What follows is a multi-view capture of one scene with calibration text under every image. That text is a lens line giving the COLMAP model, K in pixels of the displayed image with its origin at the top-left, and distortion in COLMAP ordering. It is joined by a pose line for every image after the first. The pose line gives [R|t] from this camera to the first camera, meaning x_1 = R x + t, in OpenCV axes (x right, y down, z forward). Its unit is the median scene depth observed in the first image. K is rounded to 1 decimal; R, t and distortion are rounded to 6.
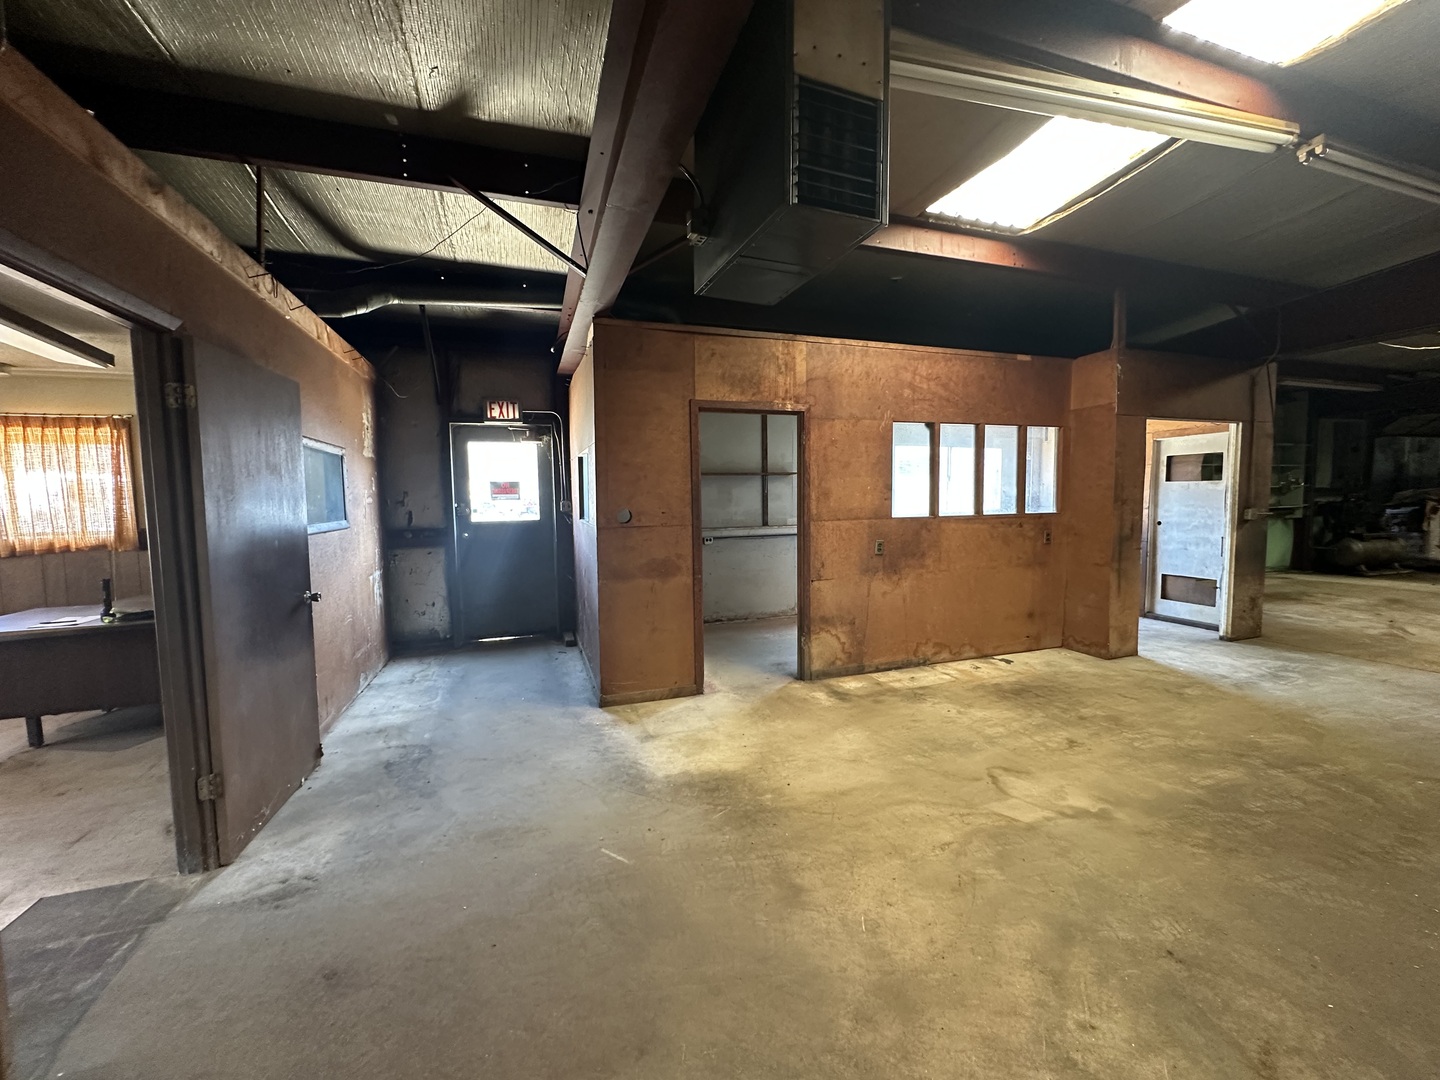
lens RADIAL K [[573.4, 0, 720.7], [0, 573.4, 541.8], [0, 0, 1]] dist [-0.006245, 0.001505]
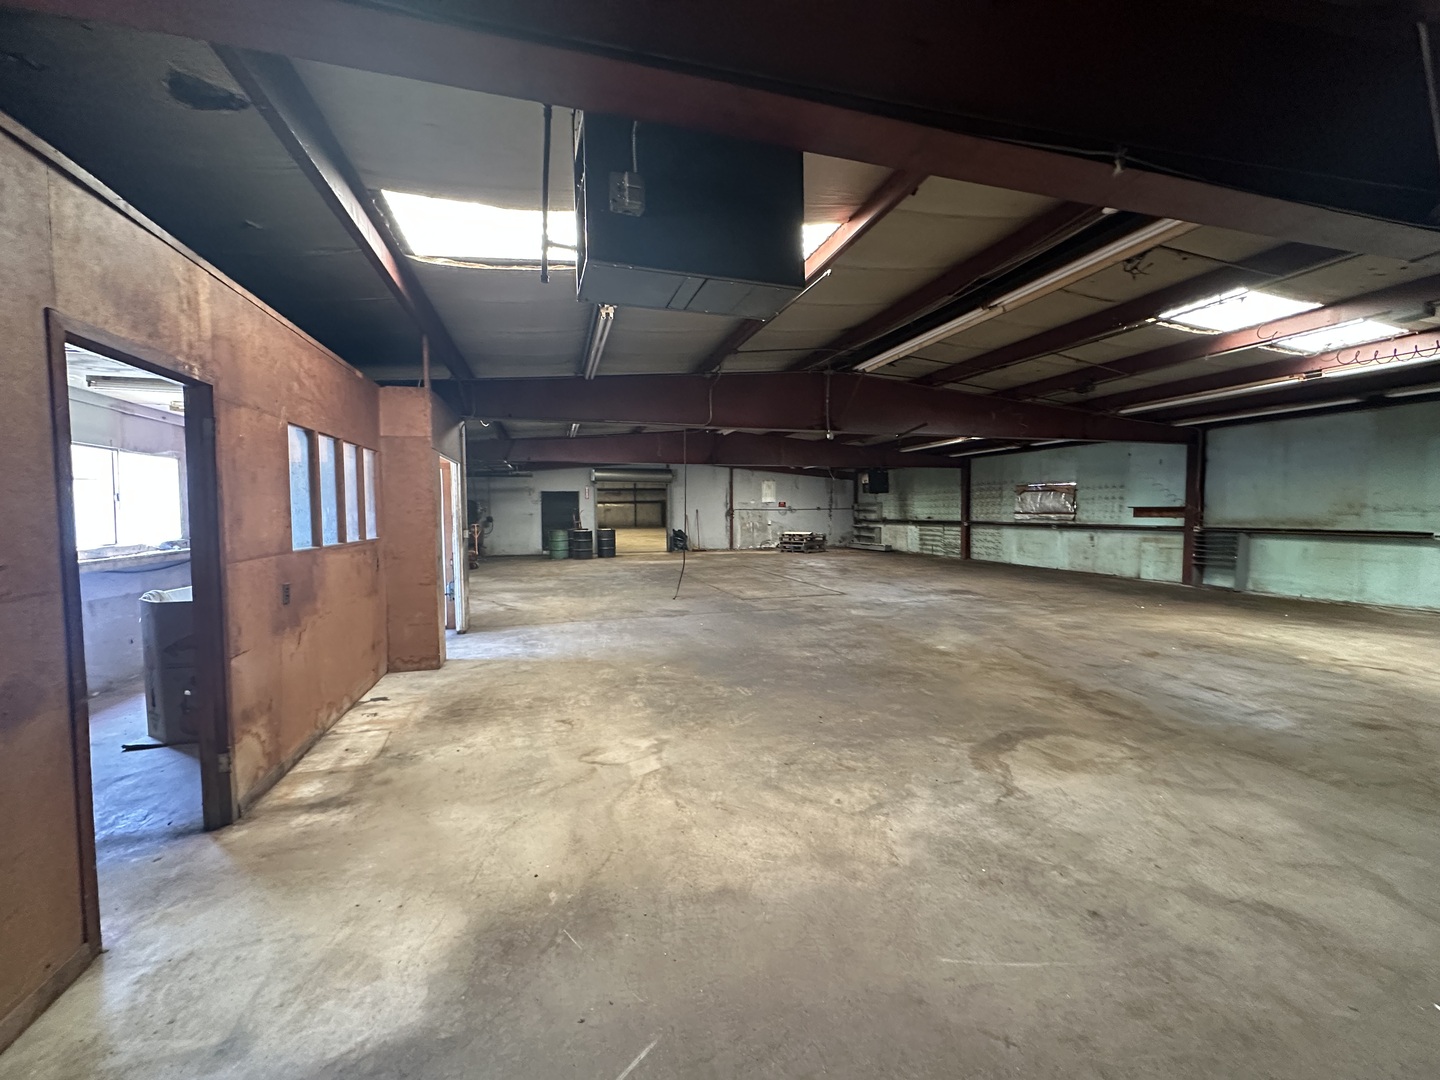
lens RADIAL K [[573.4, 0, 719.5], [0, 573.4, 538.2], [0, 0, 1]] dist [-0.006245, 0.001505]
pose [[0.044659, -0.035890, 0.998357, -0.483964], [0.083663, 0.995978, 0.032062, -0.042671], [-0.995493, 0.082094, 0.047482, 0.482871]]
